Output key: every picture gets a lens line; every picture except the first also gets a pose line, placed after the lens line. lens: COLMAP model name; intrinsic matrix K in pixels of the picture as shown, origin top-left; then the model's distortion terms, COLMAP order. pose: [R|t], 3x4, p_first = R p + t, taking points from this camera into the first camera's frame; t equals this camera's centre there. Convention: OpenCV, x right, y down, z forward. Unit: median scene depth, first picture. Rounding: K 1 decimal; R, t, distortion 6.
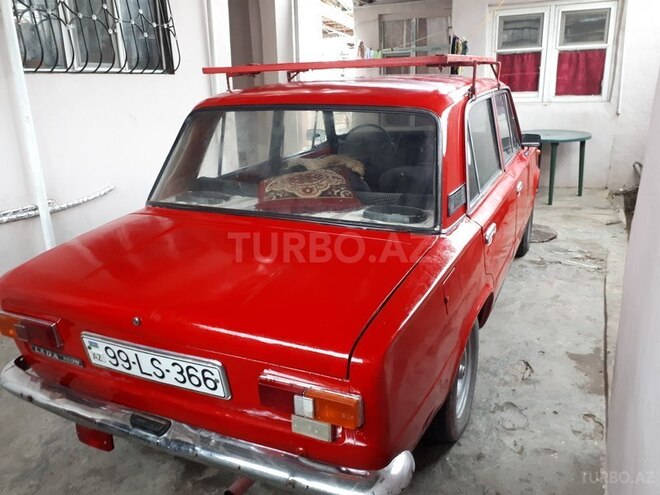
lens RADIAL K [[529.2, 0, 328.4], [0, 529.2, 257.6], [0, 0, 1]] dist [-0.000107, 0.003153]
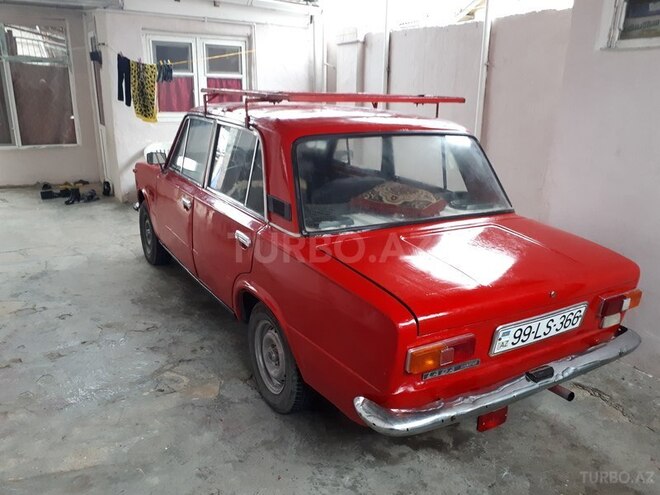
lens RADIAL K [[526.4, 0, 330.0], [0, 526.4, 247.5], [0, 0, 1]] dist [0.063734, -0.096159]
pose [[0.561671, -0.194316, 0.804218, -0.911719], [0.226954, 0.970928, 0.076091, -0.119570], [-0.795624, 0.139783, 0.589443, 0.327719]]
